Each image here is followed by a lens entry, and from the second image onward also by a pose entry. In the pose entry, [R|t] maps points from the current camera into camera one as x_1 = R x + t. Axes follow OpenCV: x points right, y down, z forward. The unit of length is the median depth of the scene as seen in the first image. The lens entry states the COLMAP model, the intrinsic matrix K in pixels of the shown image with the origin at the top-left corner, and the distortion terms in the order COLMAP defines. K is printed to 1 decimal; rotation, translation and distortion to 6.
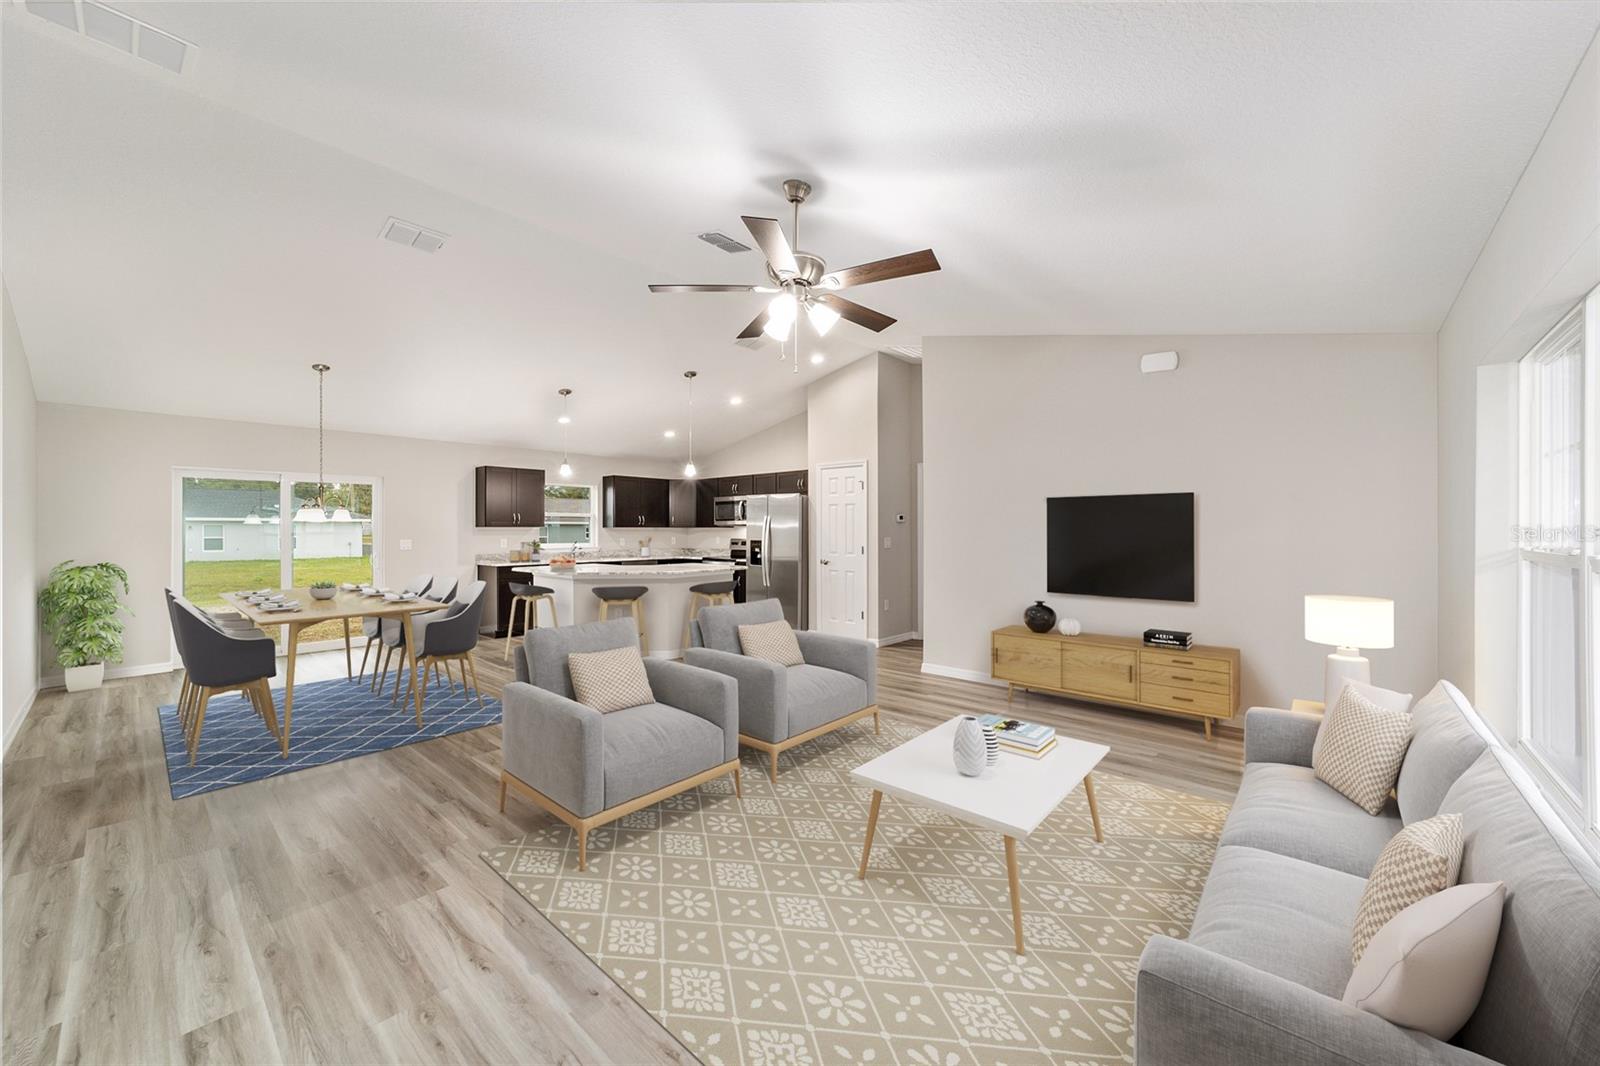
lens RADIAL K [[611.3, 0, 800.0], [0, 611.3, 533.0], [0, 0, 1]] dist [-0.009264, 0.000163]
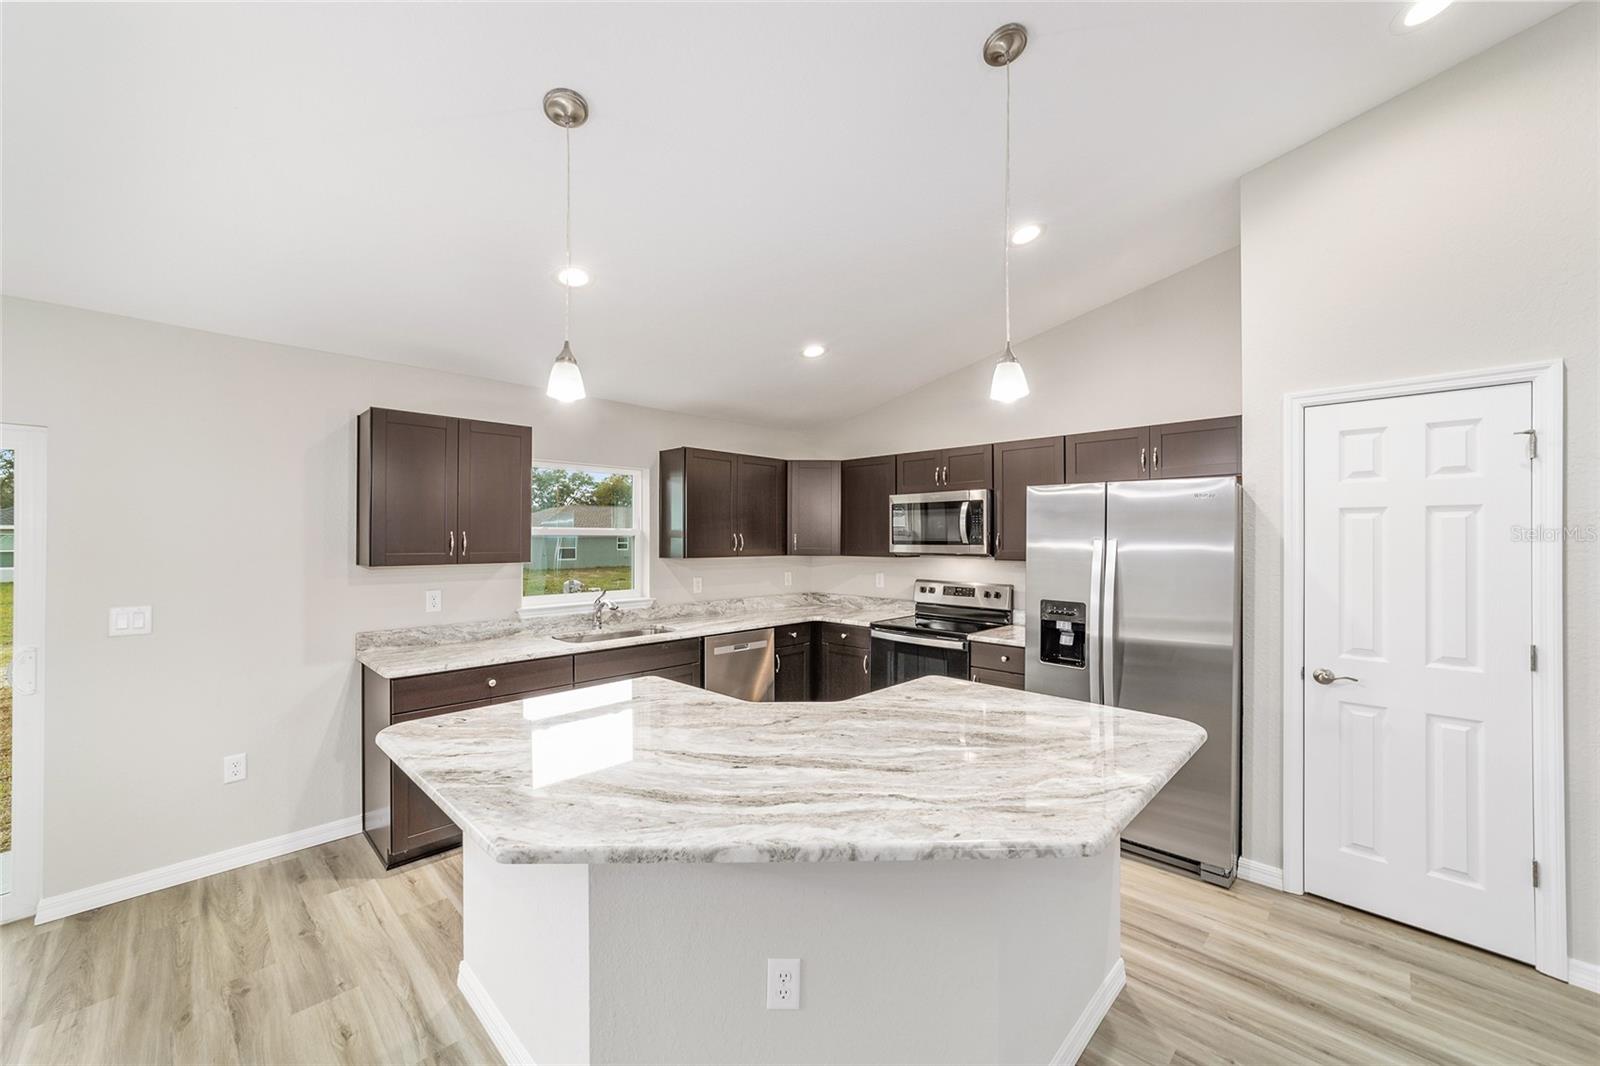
lens RADIAL K [[611.3, 0, 800.0], [0, 611.3, 533.0], [0, 0, 1]] dist [-0.009264, 0.000163]
pose [[0.998944, 0.002181, -0.045897, -0.212323], [-0.002787, 0.999910, -0.013152, -0.024950], [0.045864, 0.013266, 0.998860, 0.584201]]
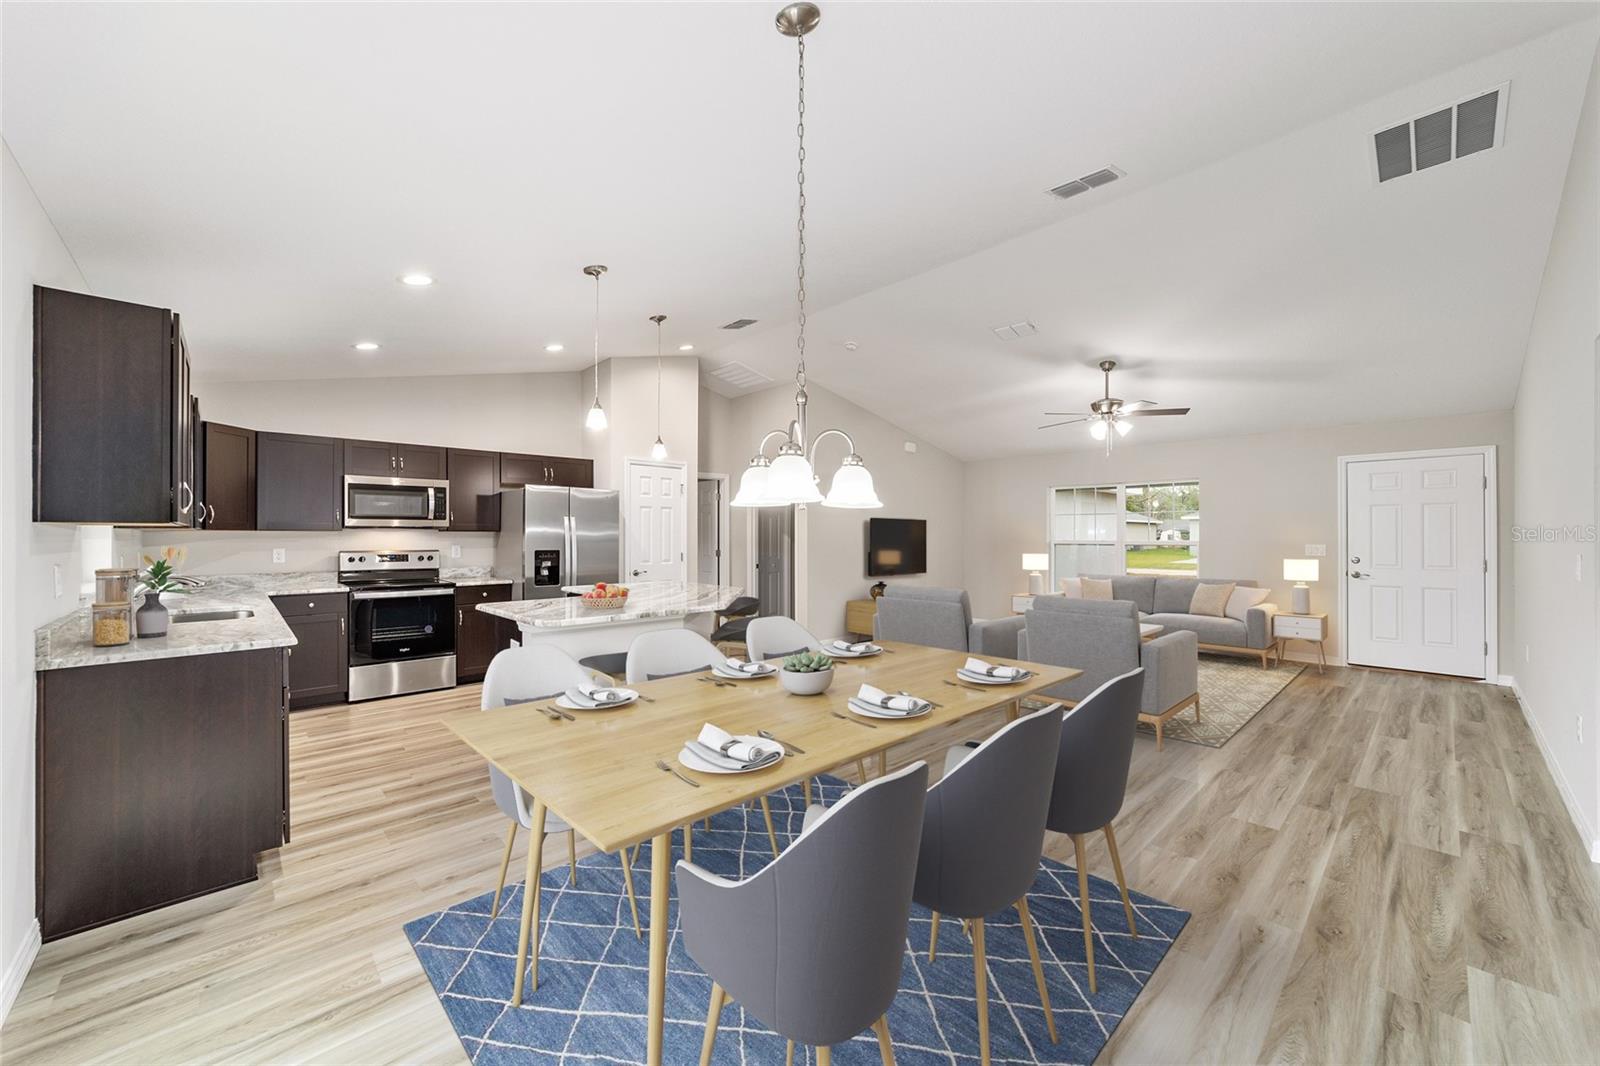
lens RADIAL K [[611.3, 0, 800.0], [0, 611.3, 533.0], [0, 0, 1]] dist [-0.009264, 0.000163]
pose [[0.084187, 0.003406, 0.996444, -0.715418], [0.003574, 0.999987, -0.003720, -0.004321], [-0.996444, 0.003875, 0.084174, 0.629979]]
